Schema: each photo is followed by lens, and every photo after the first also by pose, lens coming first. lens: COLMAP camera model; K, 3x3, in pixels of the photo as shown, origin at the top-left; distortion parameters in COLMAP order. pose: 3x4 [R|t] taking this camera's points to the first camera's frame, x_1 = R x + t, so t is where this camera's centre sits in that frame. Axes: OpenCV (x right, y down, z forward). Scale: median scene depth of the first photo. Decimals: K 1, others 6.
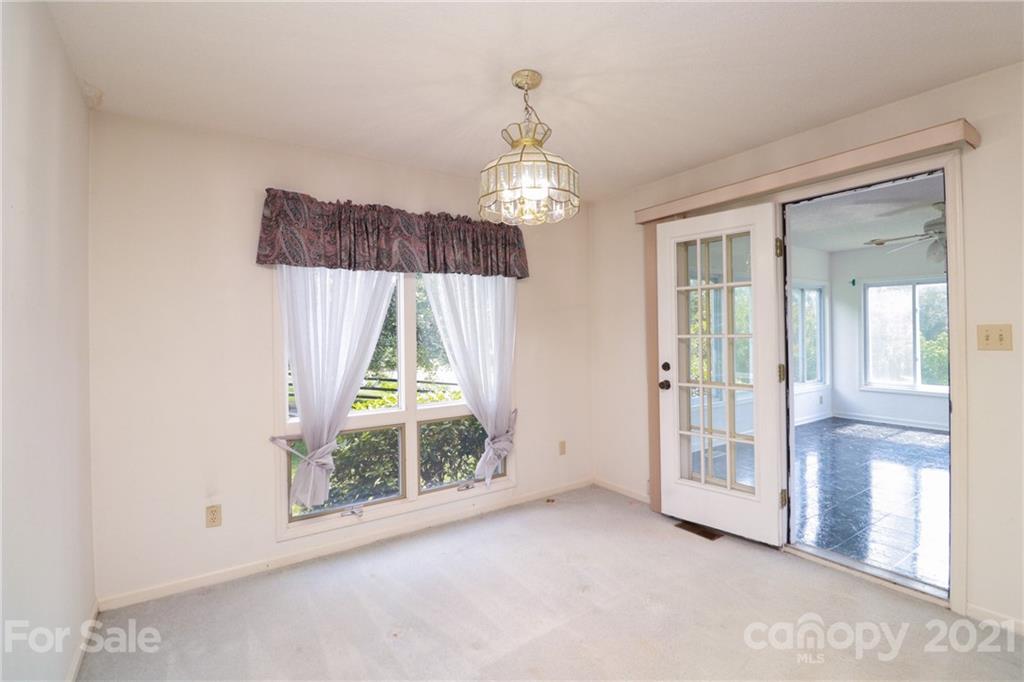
lens RADIAL K [[474.1, 0, 516.1], [0, 474.1, 327.8], [0, 0, 1]] dist [0.002283, -0.014646]
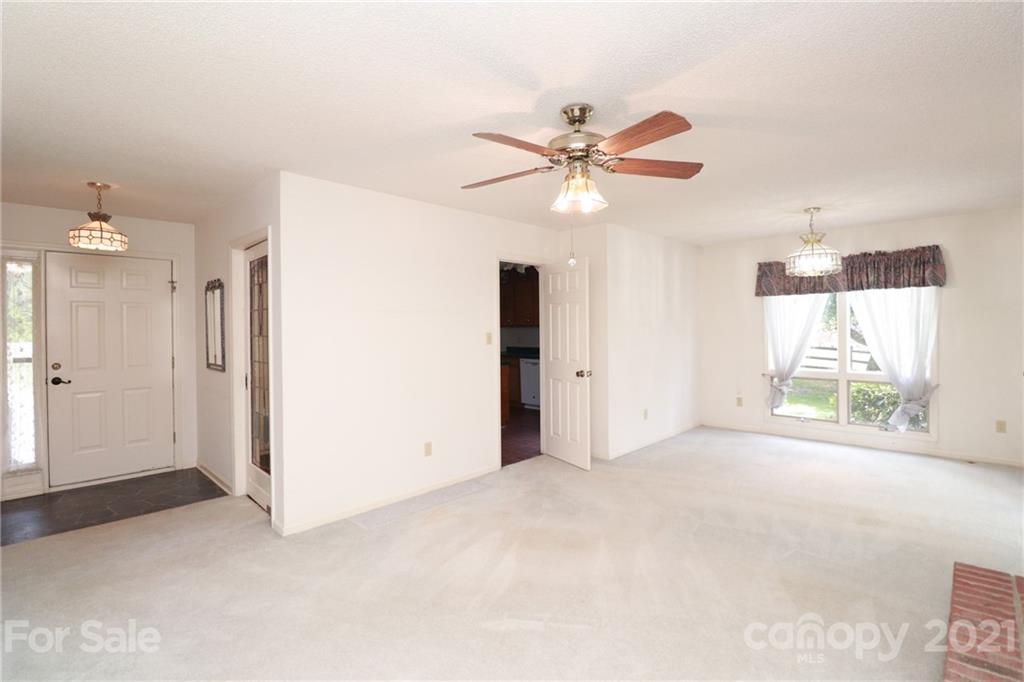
lens RADIAL K [[474.1, 0, 516.1], [0, 474.1, 327.8], [0, 0, 1]] dist [0.002283, -0.014646]
pose [[0.195576, 0.013027, -0.980602, 1.282803], [0.018586, 0.999683, 0.016987, -0.039686], [0.980513, -0.021548, 0.195271, -0.503593]]
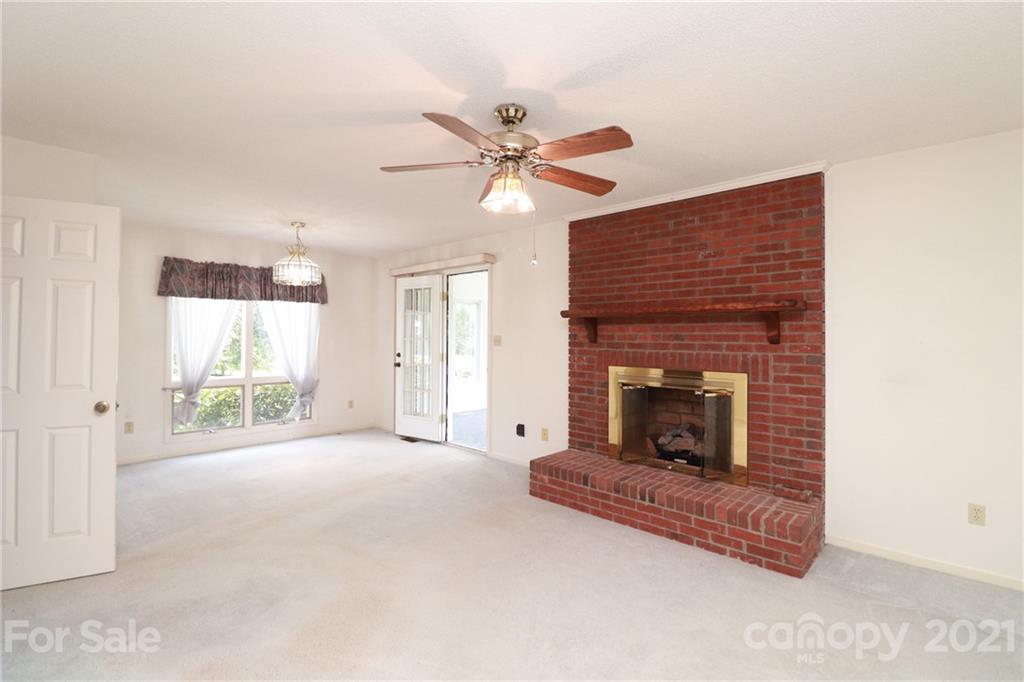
lens RADIAL K [[474.1, 0, 516.1], [0, 474.1, 327.8], [0, 0, 1]] dist [0.002283, -0.014646]
pose [[0.976186, 0.024601, 0.215534, 0.392350], [-0.022368, 0.999668, -0.012797, -0.012488], [-0.215777, 0.007671, 0.976413, -1.008492]]
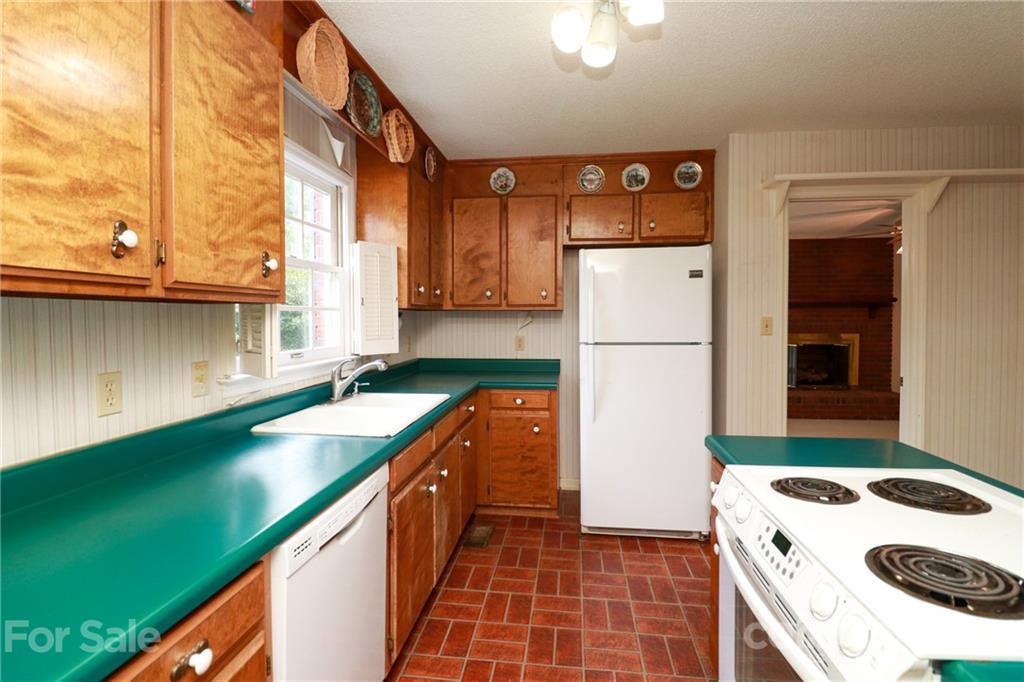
lens RADIAL K [[474.1, 0, 516.1], [0, 474.1, 327.8], [0, 0, 1]] dist [0.002283, -0.014646]
pose [[0.663496, -0.006384, 0.748153, -1.510108], [-0.011133, 0.999769, 0.018405, 0.017476], [-0.748097, -0.020541, 0.663271, -0.308116]]
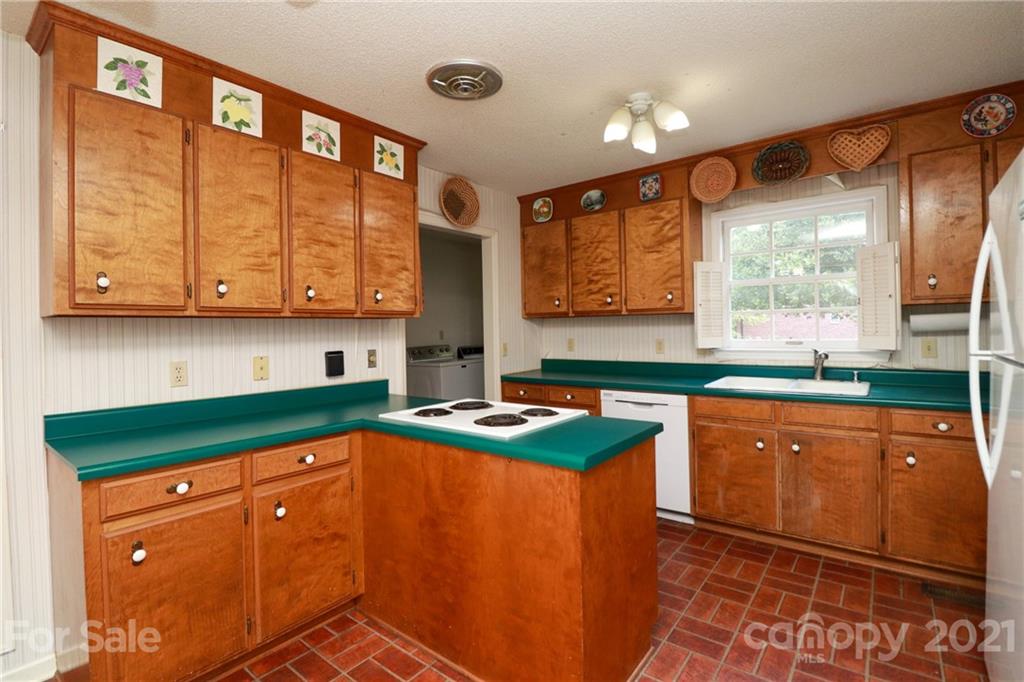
lens RADIAL K [[474.1, 0, 516.1], [0, 474.1, 327.8], [0, 0, 1]] dist [0.002283, -0.014646]
pose [[0.292957, 0.007693, -0.956095, -0.349201], [0.025403, 0.999552, 0.015827, 0.011636], [0.955788, -0.028925, 0.292631, -0.481516]]
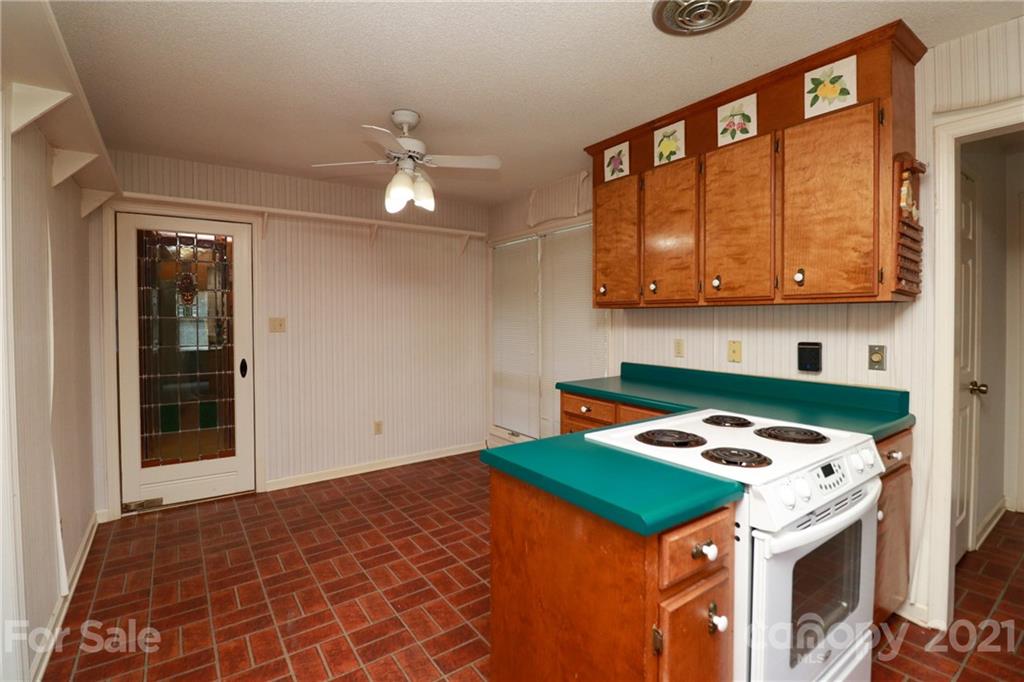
lens RADIAL K [[474.1, 0, 516.1], [0, 474.1, 327.8], [0, 0, 1]] dist [0.002283, -0.014646]
pose [[-0.999656, 0.017967, -0.019085, -0.824785], [0.017851, 0.999821, 0.006225, 0.024482], [0.019193, 0.005882, -0.999798, 0.225837]]
